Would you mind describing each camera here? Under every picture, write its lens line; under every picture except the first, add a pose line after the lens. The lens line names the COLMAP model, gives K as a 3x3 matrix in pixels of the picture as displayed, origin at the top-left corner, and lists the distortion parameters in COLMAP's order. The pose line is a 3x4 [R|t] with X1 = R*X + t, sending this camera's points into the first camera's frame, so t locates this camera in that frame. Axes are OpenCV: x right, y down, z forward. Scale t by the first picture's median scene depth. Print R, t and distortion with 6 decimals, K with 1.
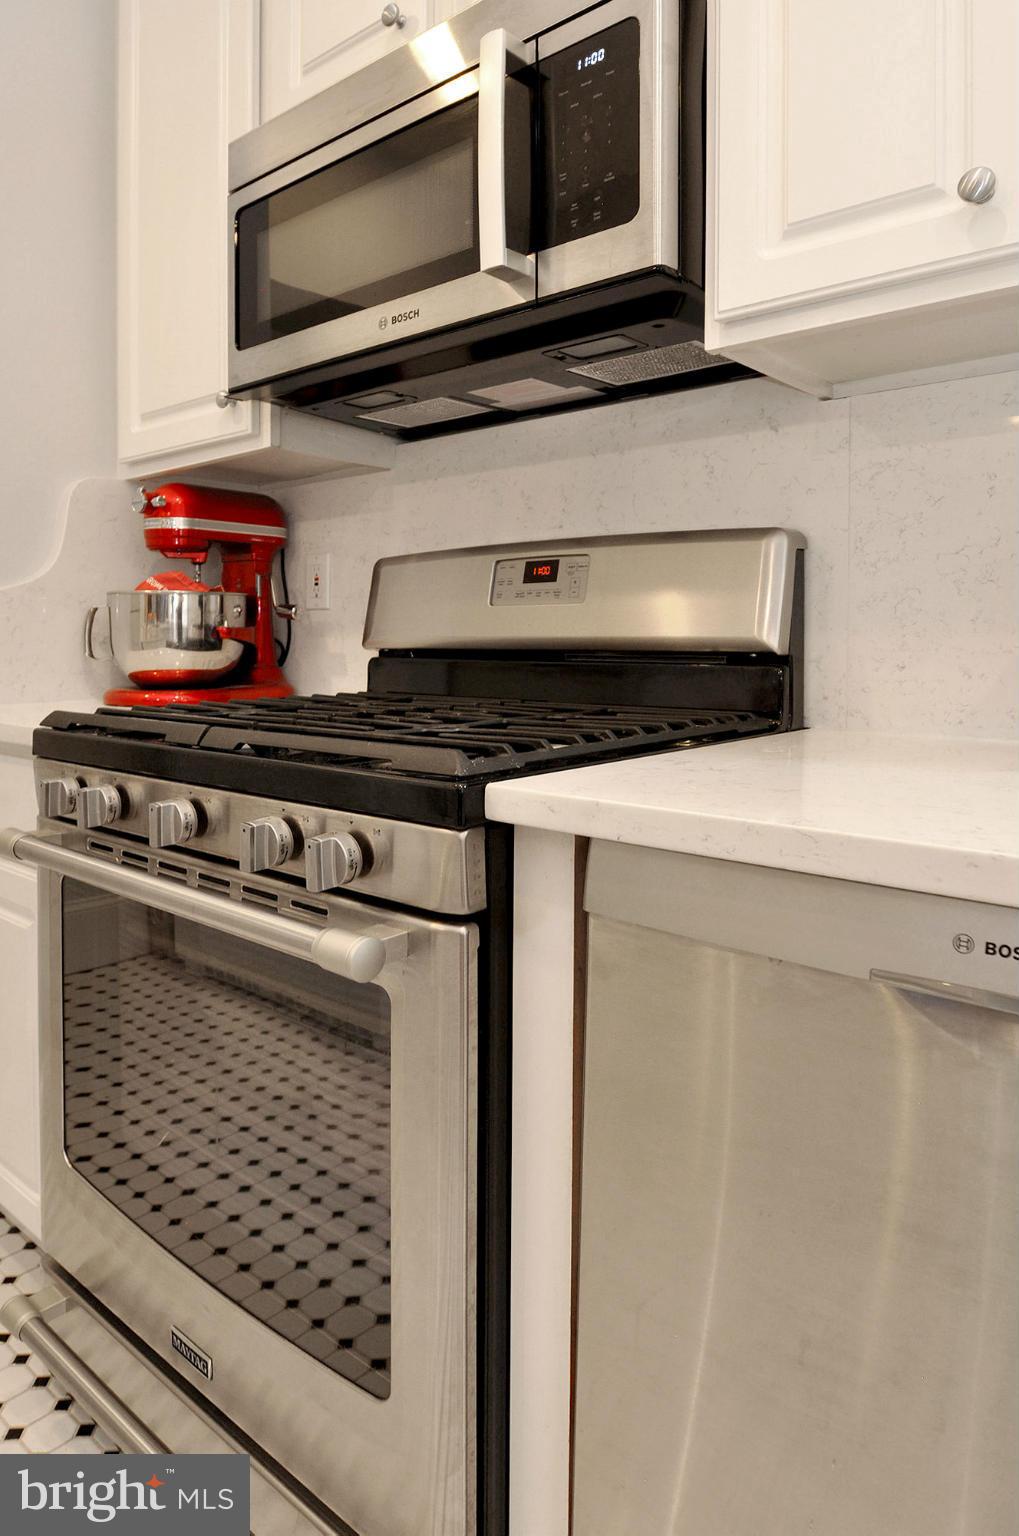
lens RADIAL K [[952.6, 0, 507.6], [0, 952.6, 639.4], [0, 0, 1]] dist [-0.017073, -0.005251]
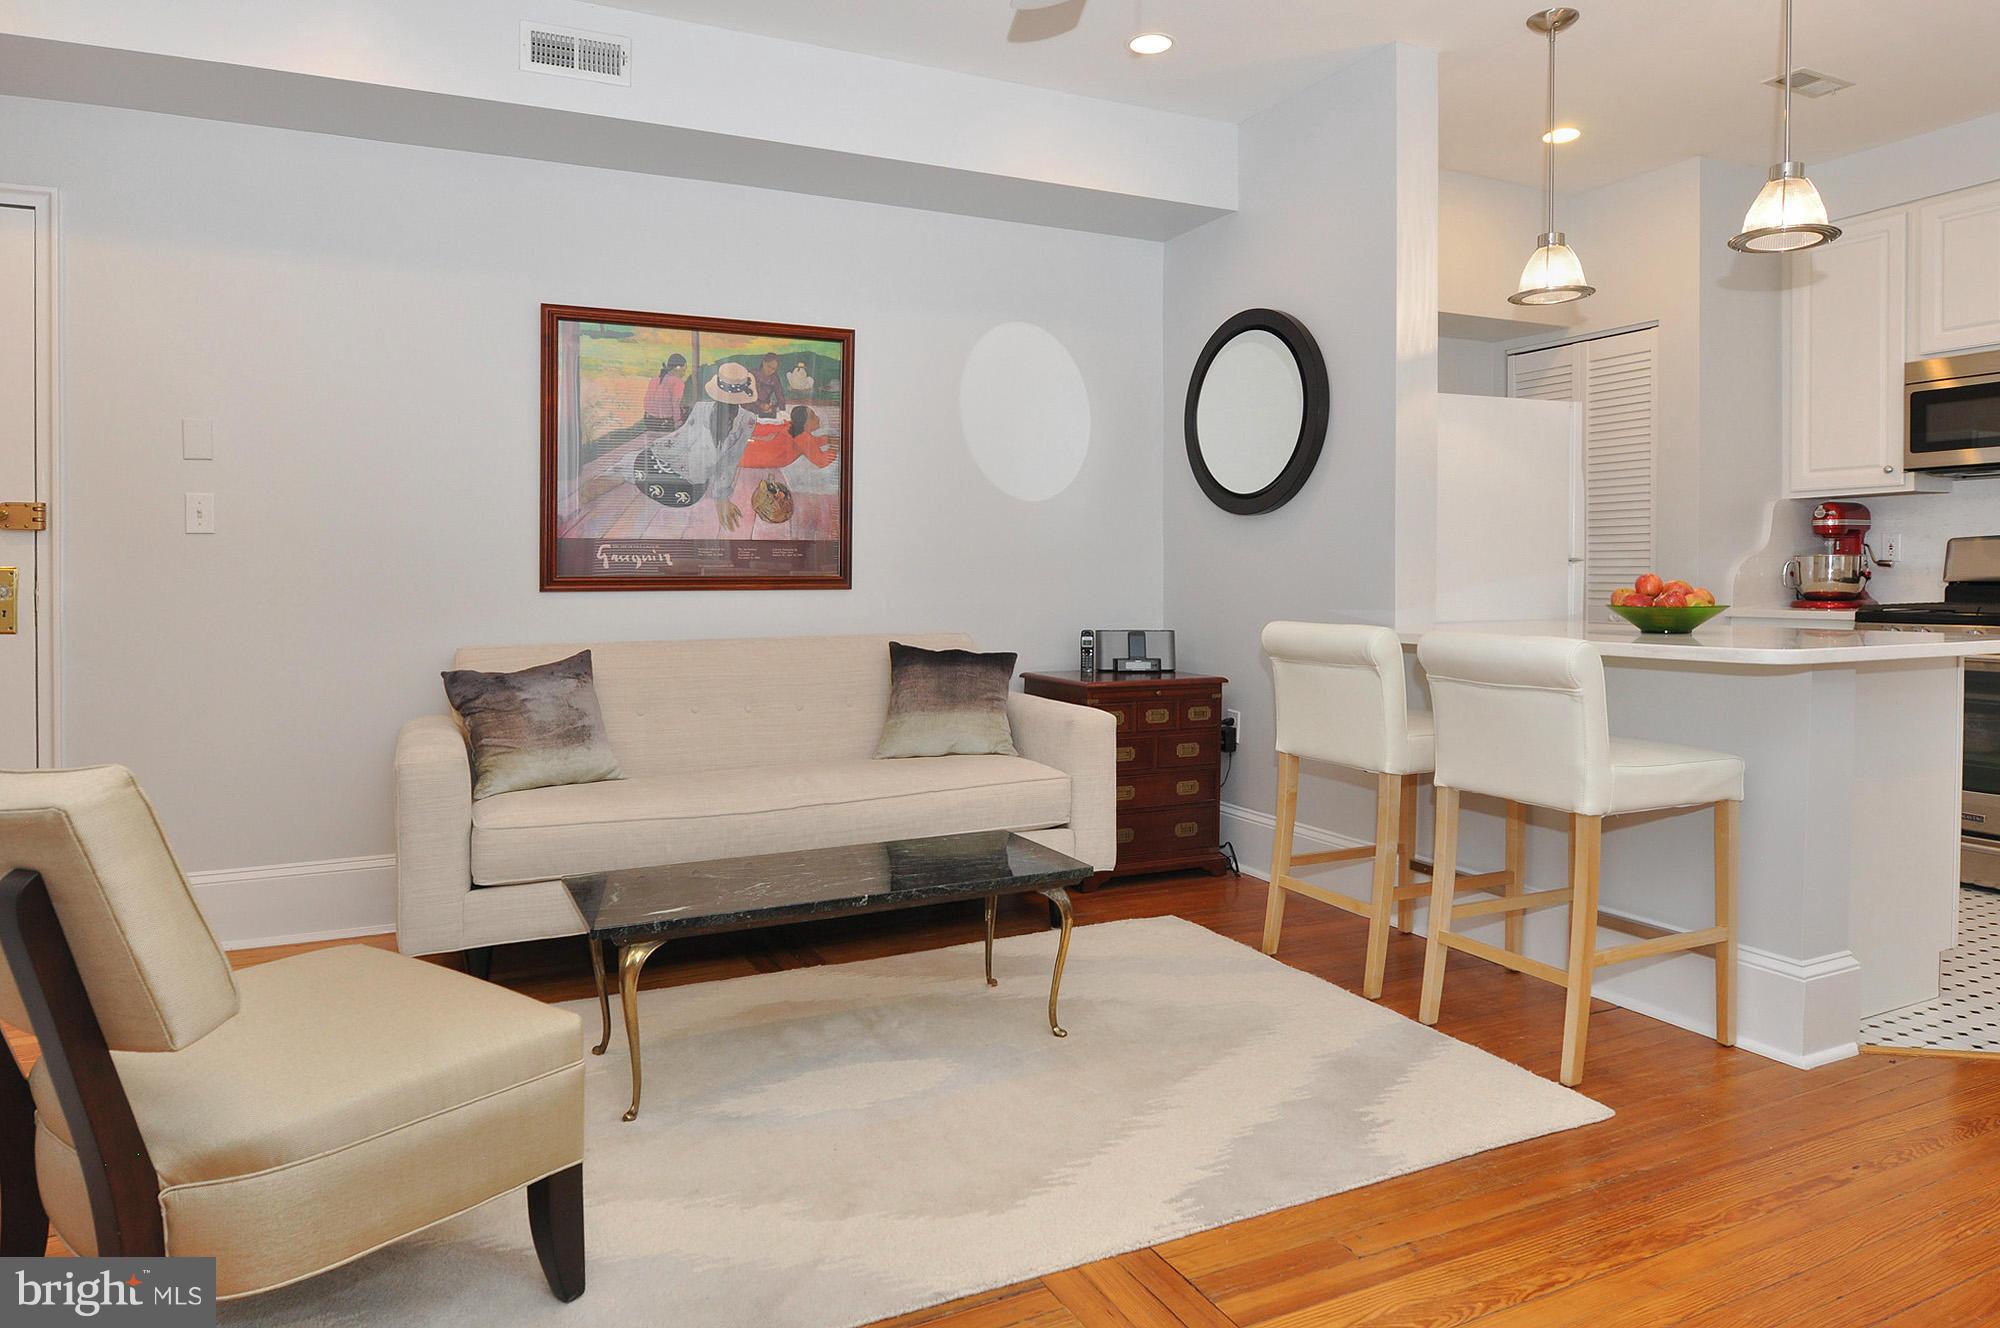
lens RADIAL K [[1240.4, 0, 982.4], [0, 1240.4, 585.3], [0, 0, 1]] dist [-0.017073, -0.005251]
pose [[0.909304, -0.000637, -0.416131, -1.097331], [0.003425, 0.999976, 0.005953, -0.007585], [0.416118, -0.006839, 0.909285, -2.673543]]
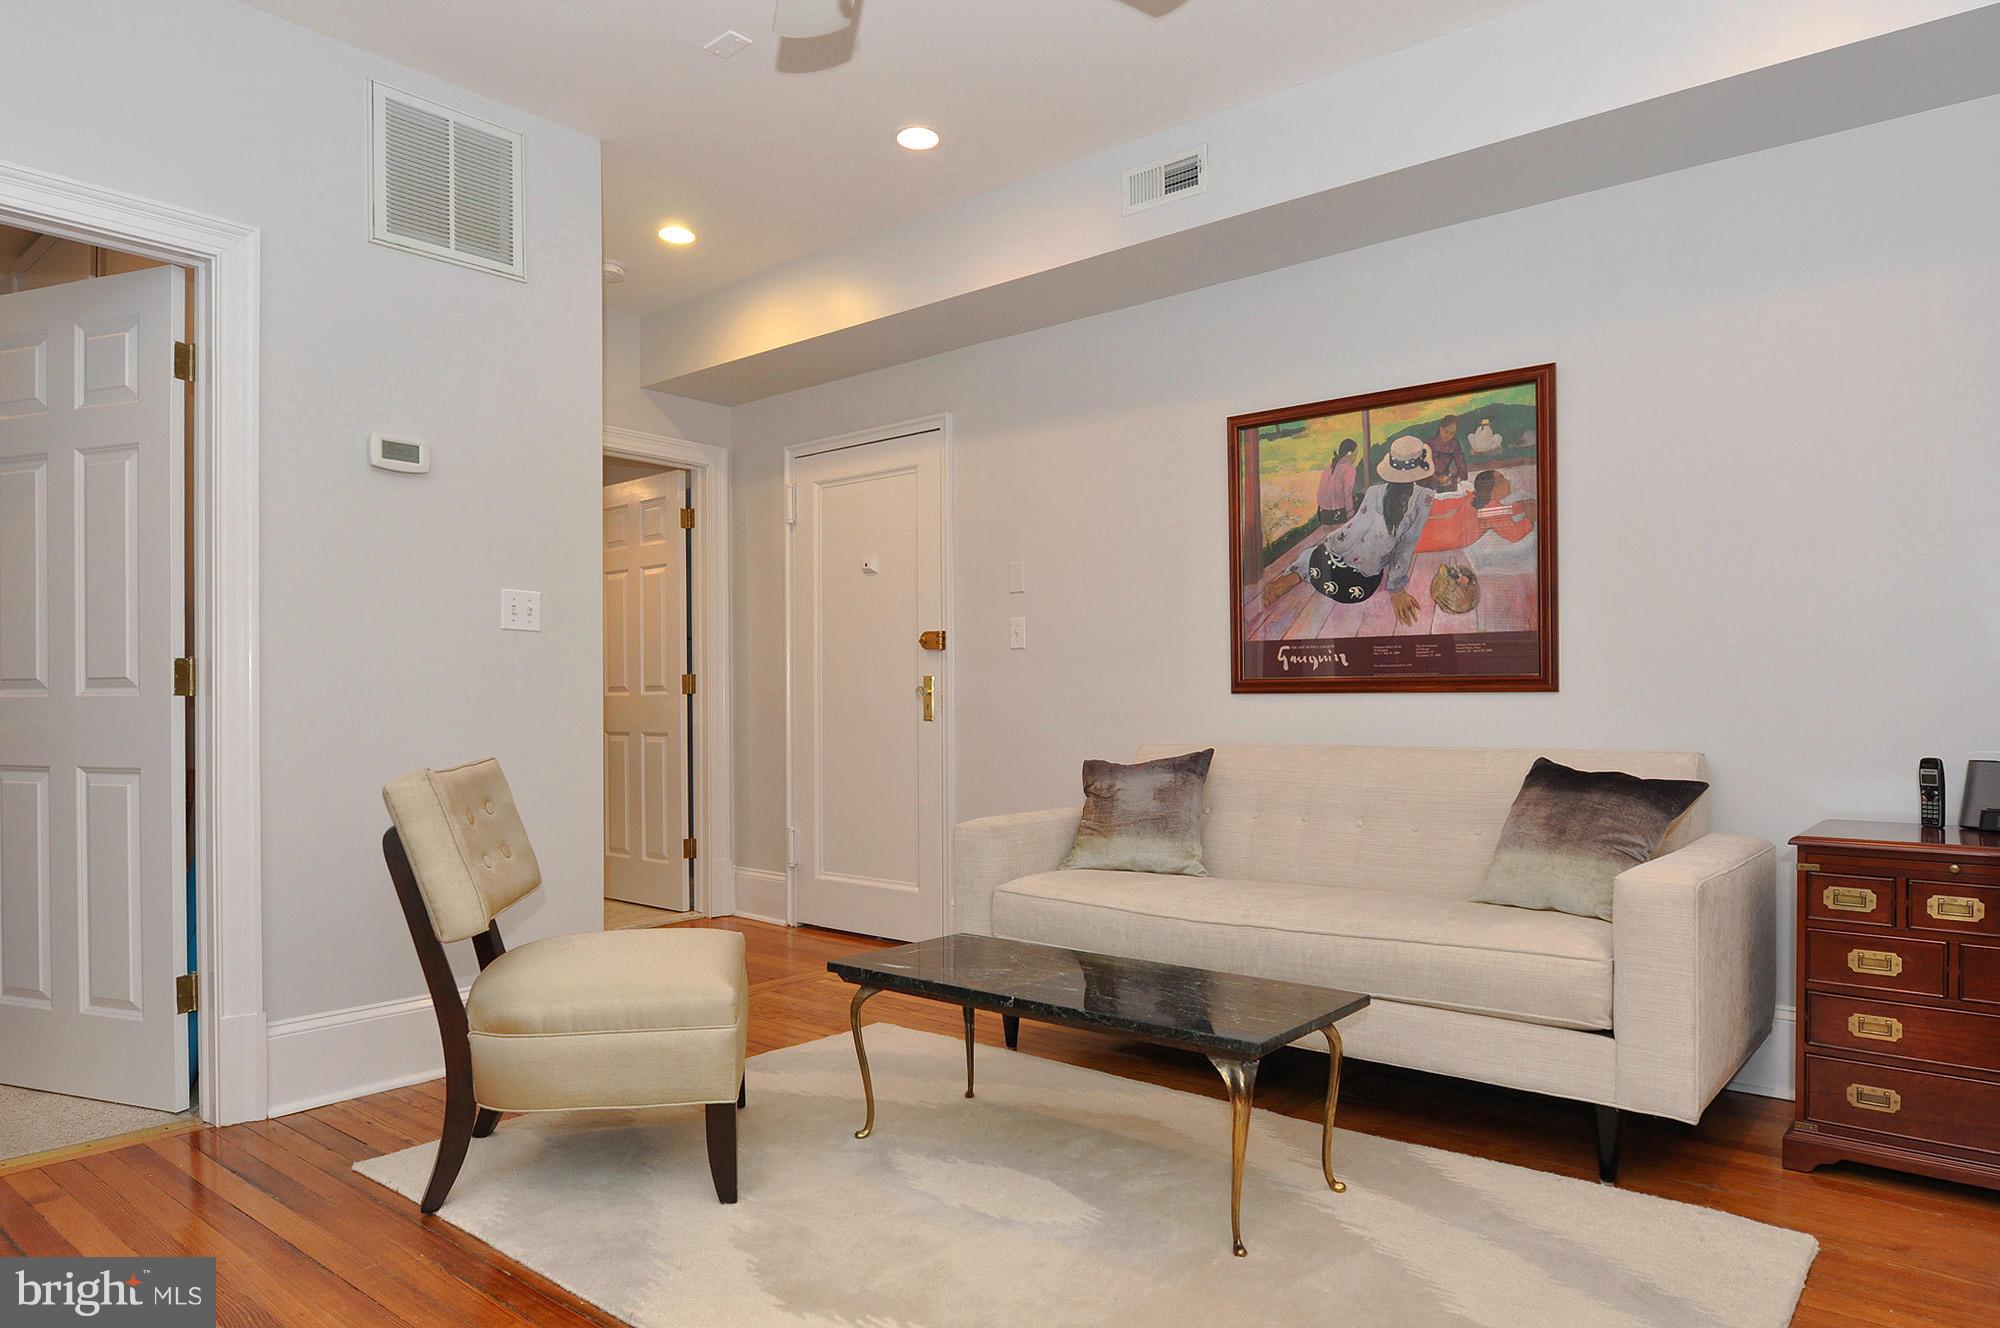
lens RADIAL K [[1240.4, 0, 1003.7], [0, 1240.4, 691.2], [0, 0, 1]] dist [-0.017073, -0.005251]
pose [[0.012398, -0.015528, -0.999803, -0.309249], [-0.005737, 0.999862, -0.015600, 0.059073], [0.999907, 0.005929, 0.012307, -1.186642]]
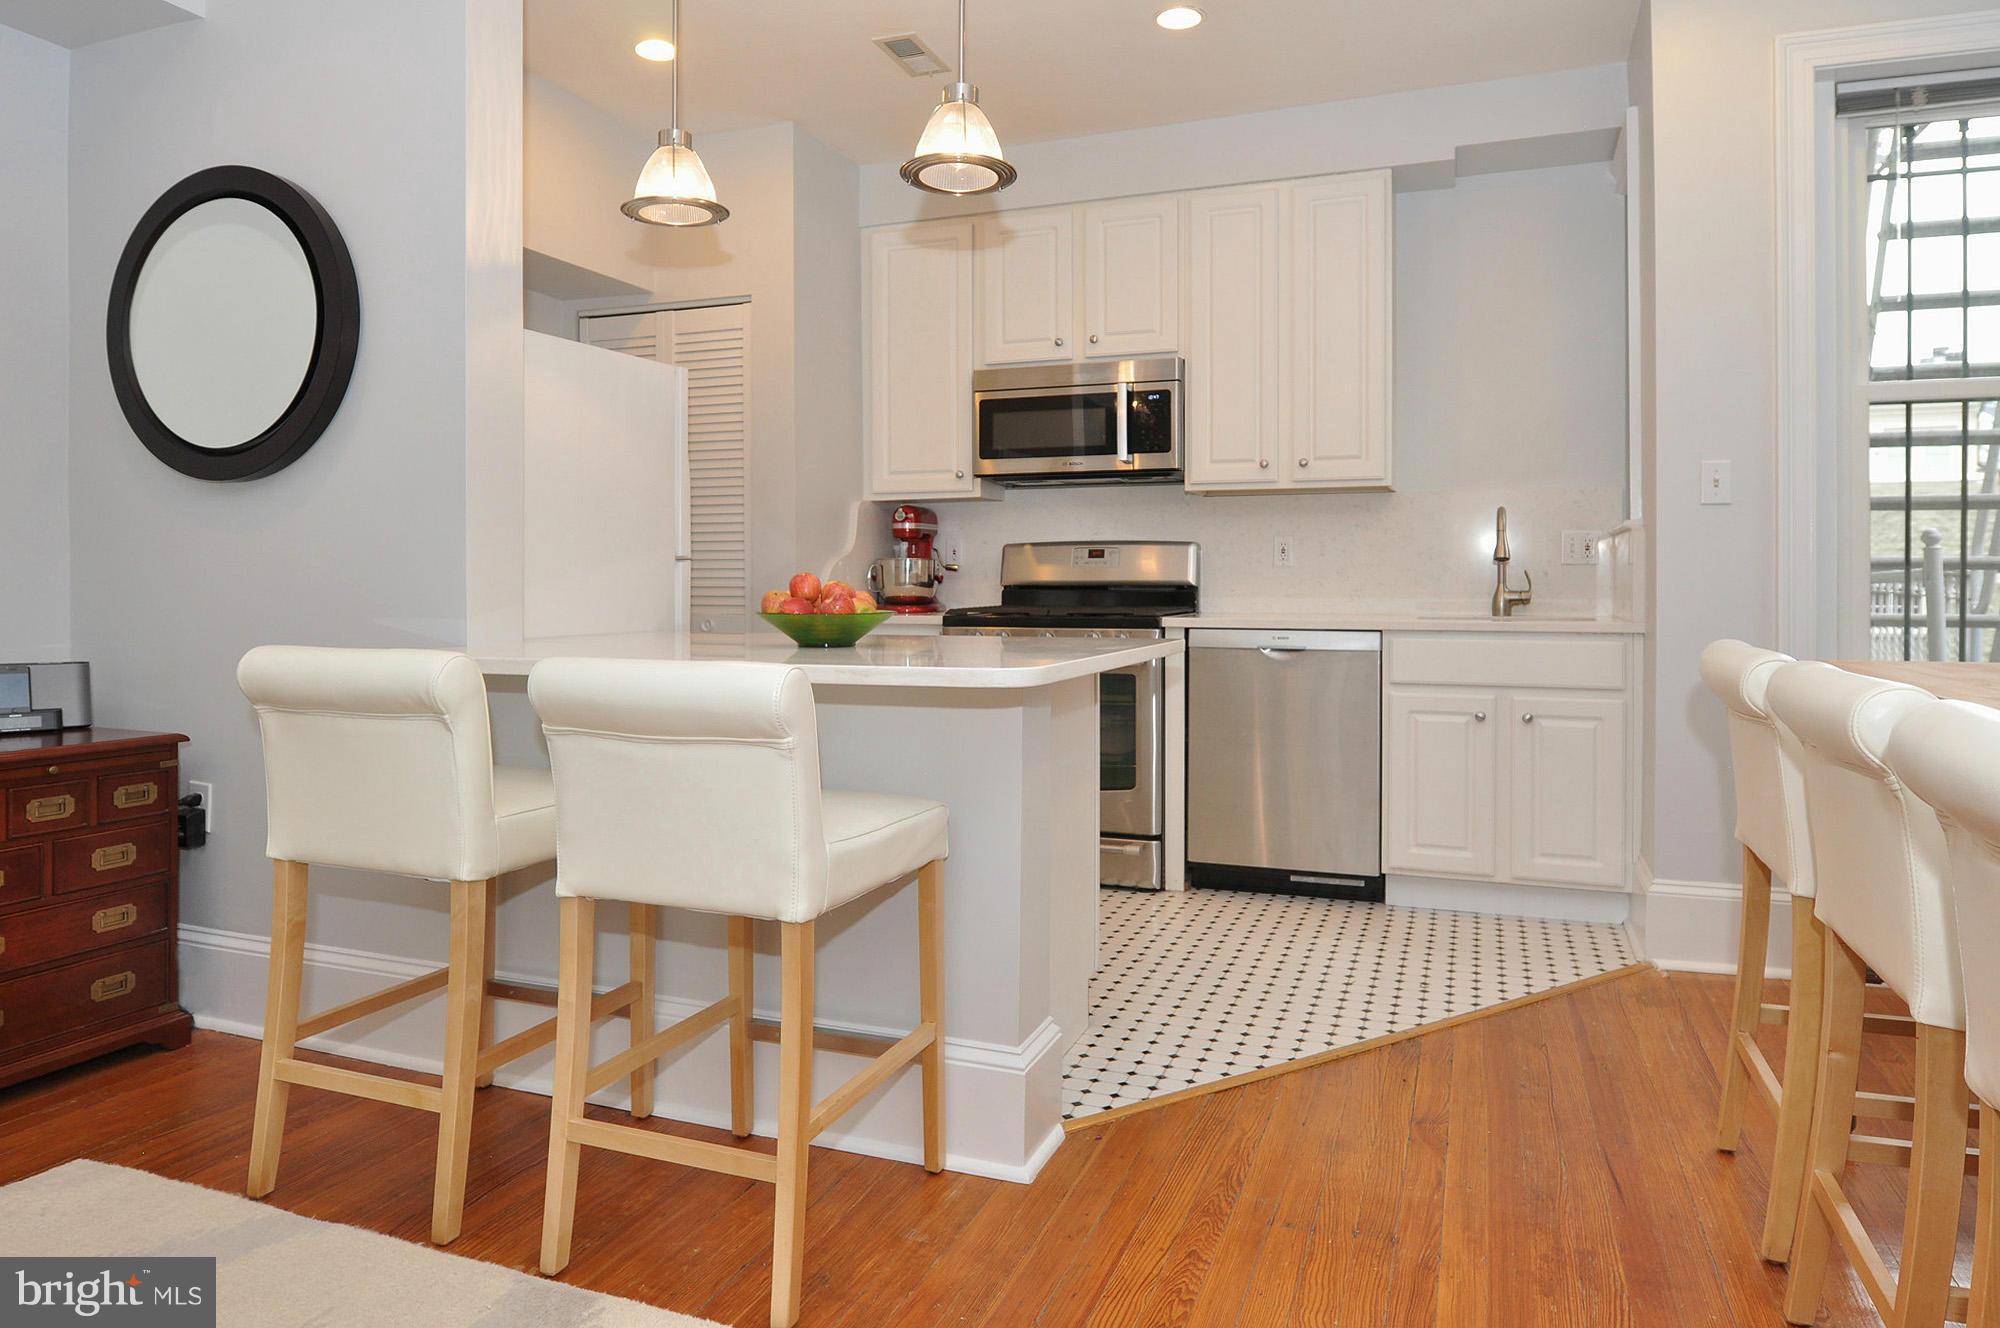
lens RADIAL K [[1240.4, 0, 1033.9], [0, 1240.4, 602.1], [0, 0, 1]] dist [-0.017073, -0.005251]
pose [[0.936504, -0.007355, 0.350579, -1.241173], [0.002198, 0.999883, 0.015105, 0.005238], [-0.350649, -0.013376, 0.936411, -1.953413]]
